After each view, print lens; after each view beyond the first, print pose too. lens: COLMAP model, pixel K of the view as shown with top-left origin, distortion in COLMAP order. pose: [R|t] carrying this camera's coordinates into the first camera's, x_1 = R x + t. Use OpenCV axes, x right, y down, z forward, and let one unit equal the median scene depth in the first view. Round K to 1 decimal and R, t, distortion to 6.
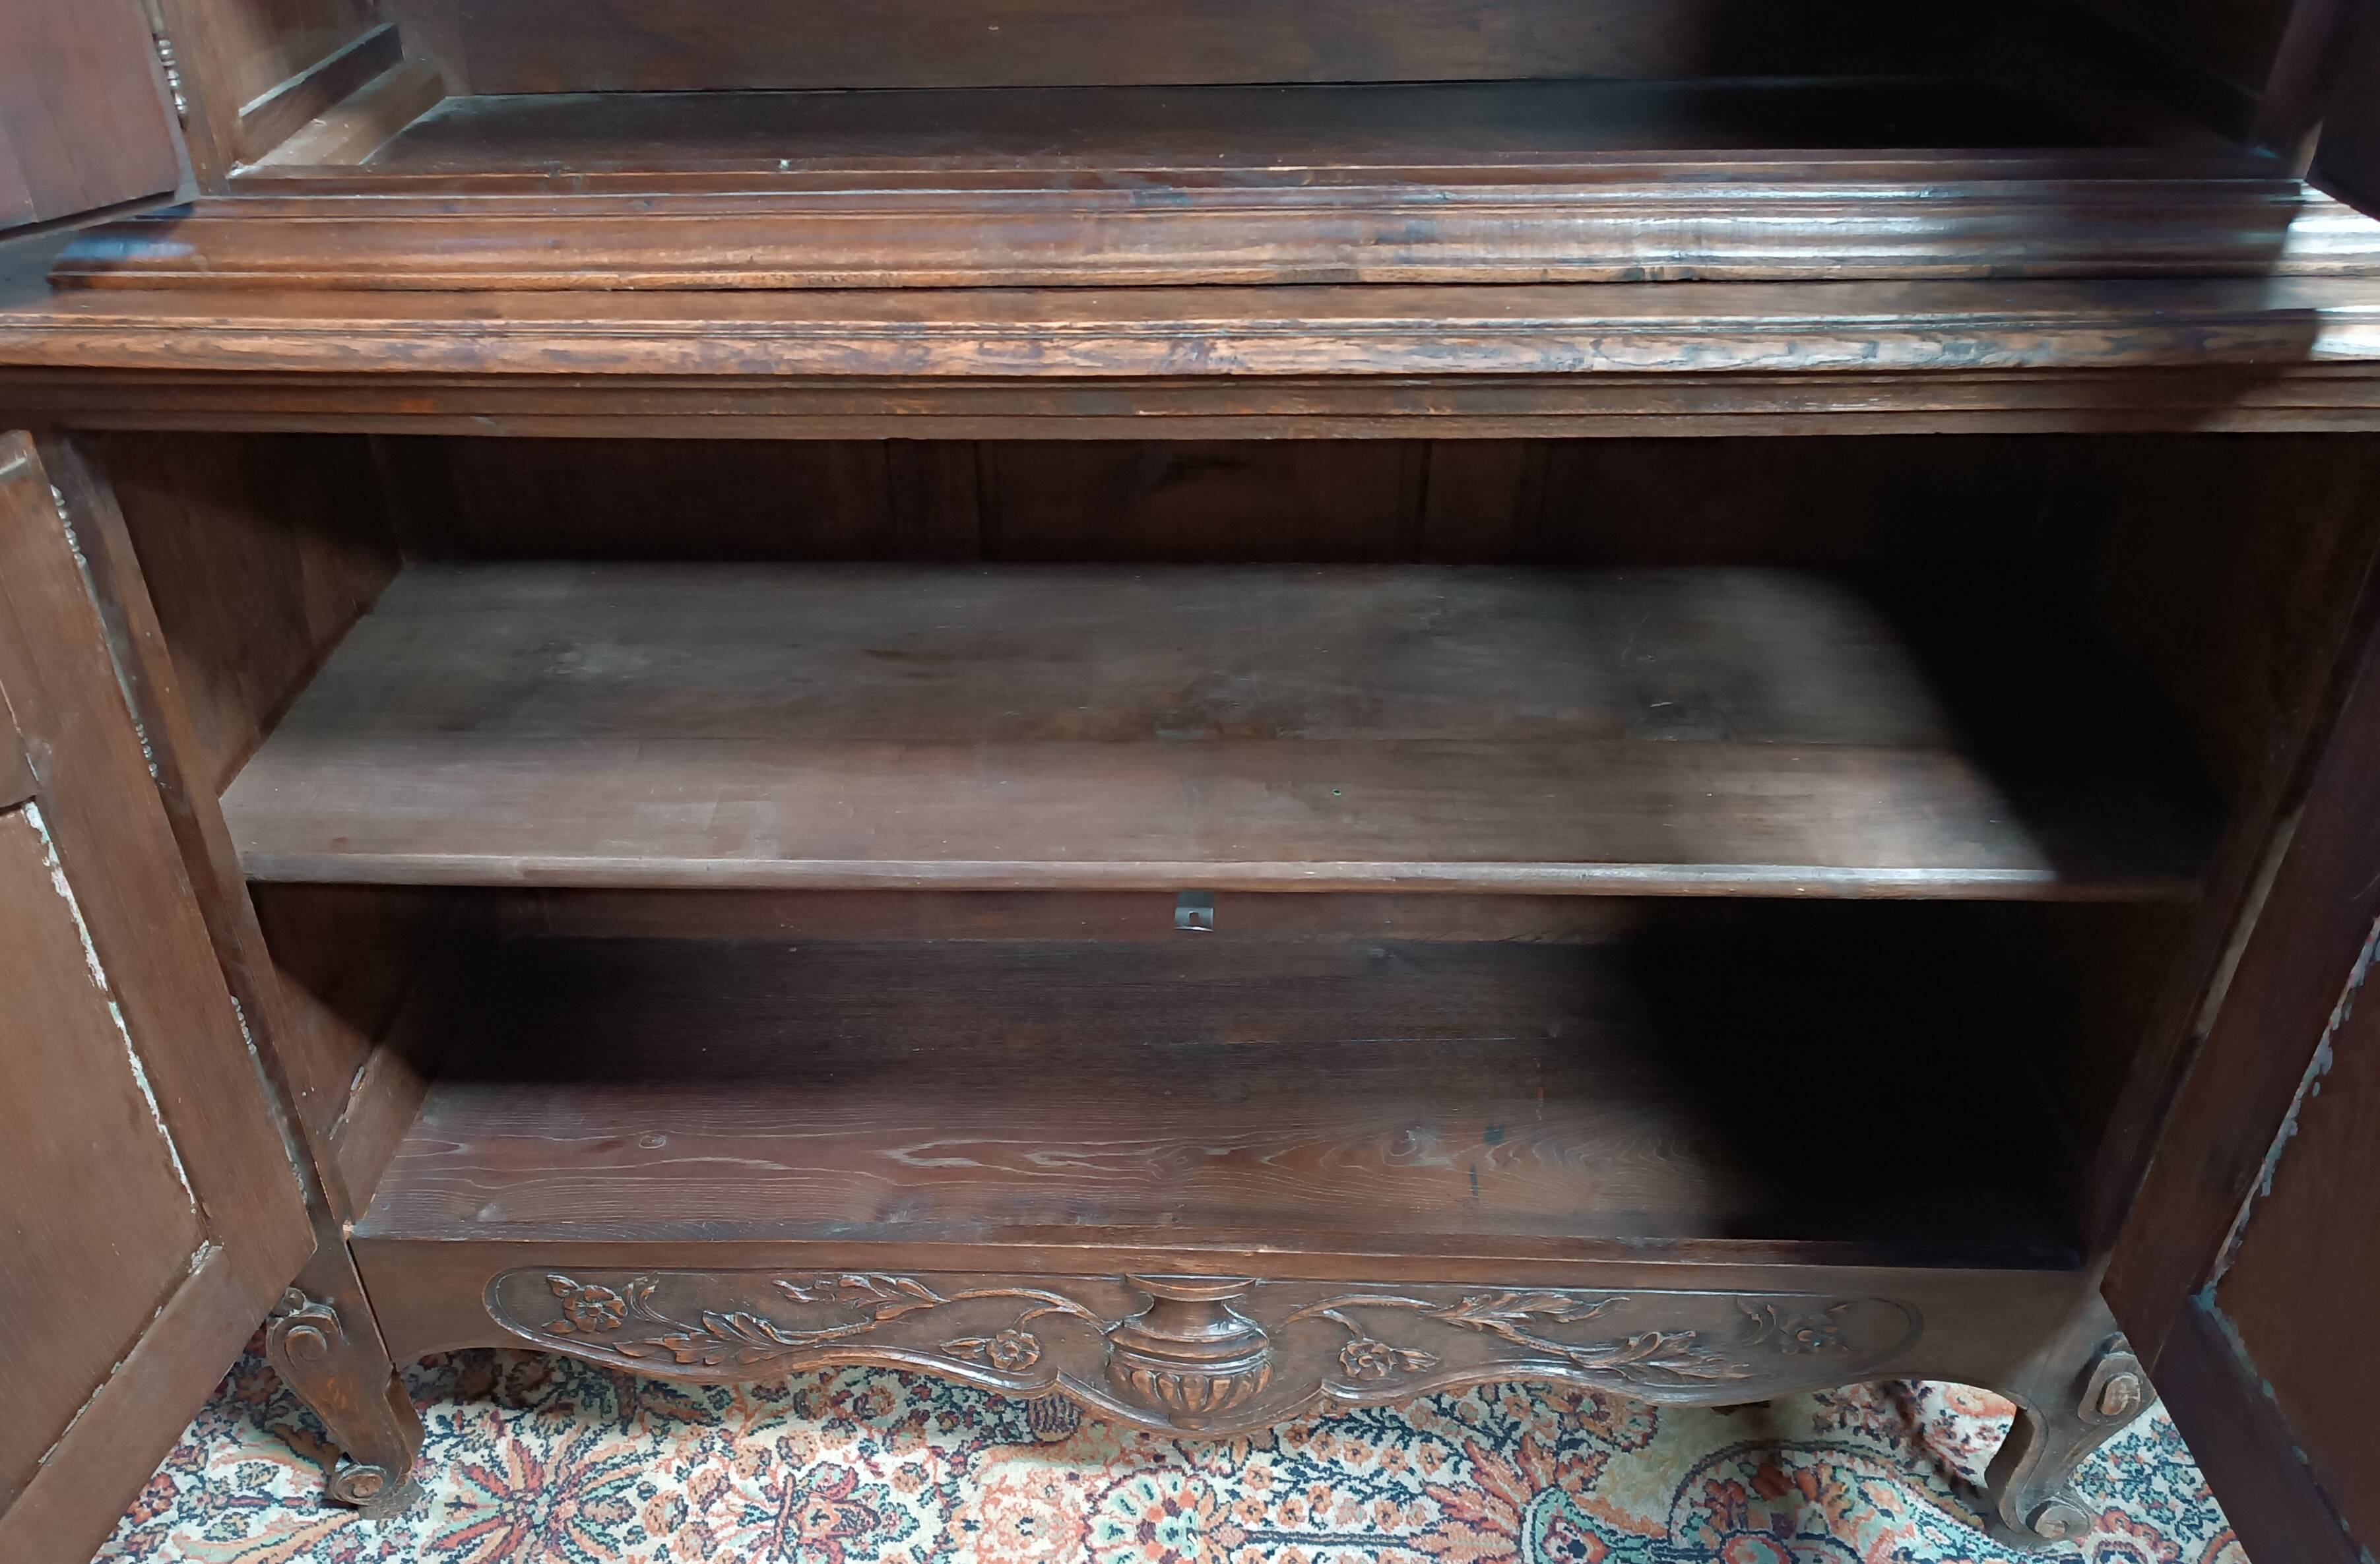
lens RADIAL K [[1885.5, 0, 1081.5], [0, 1885.5, 966.1], [0, 0, 1]] dist [0.034598, -0.043918]
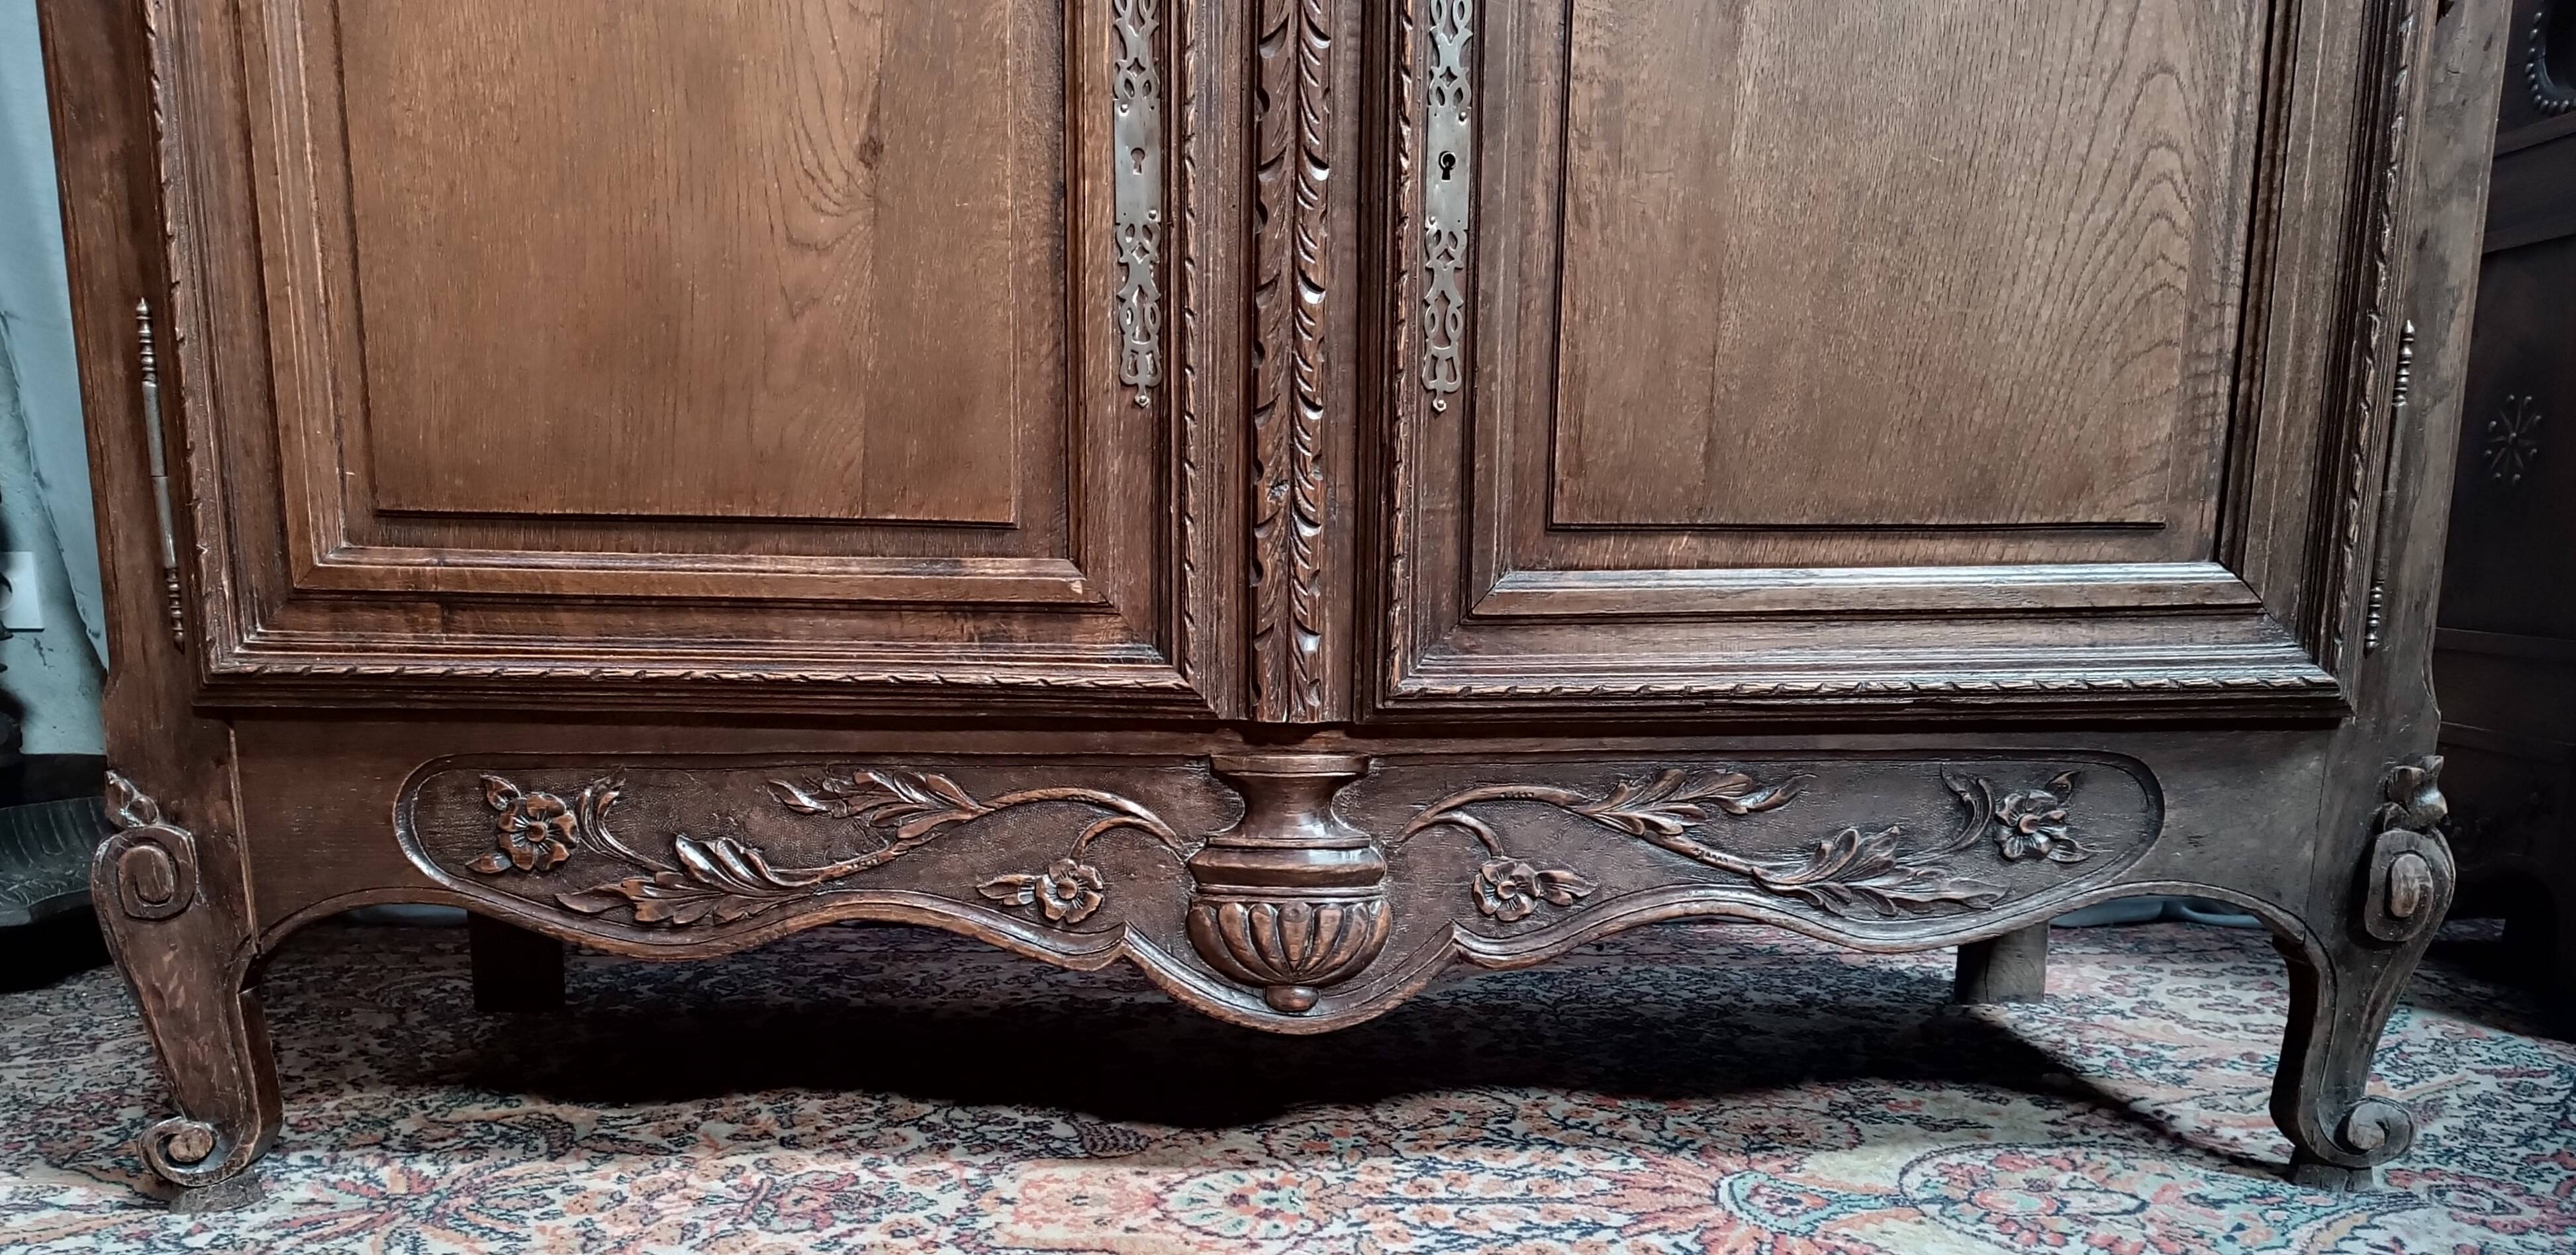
lens RADIAL K [[1894.3, 0, 1264.1], [0, 1894.3, 961.8], [0, 0, 1]] dist [0.039148, -0.051859]
pose [[0.997233, 0.007018, 0.074008, -0.012136], [0.024372, 0.909647, -0.414665, 0.520847], [-0.070232, 0.415322, 0.906959, 0.257678]]
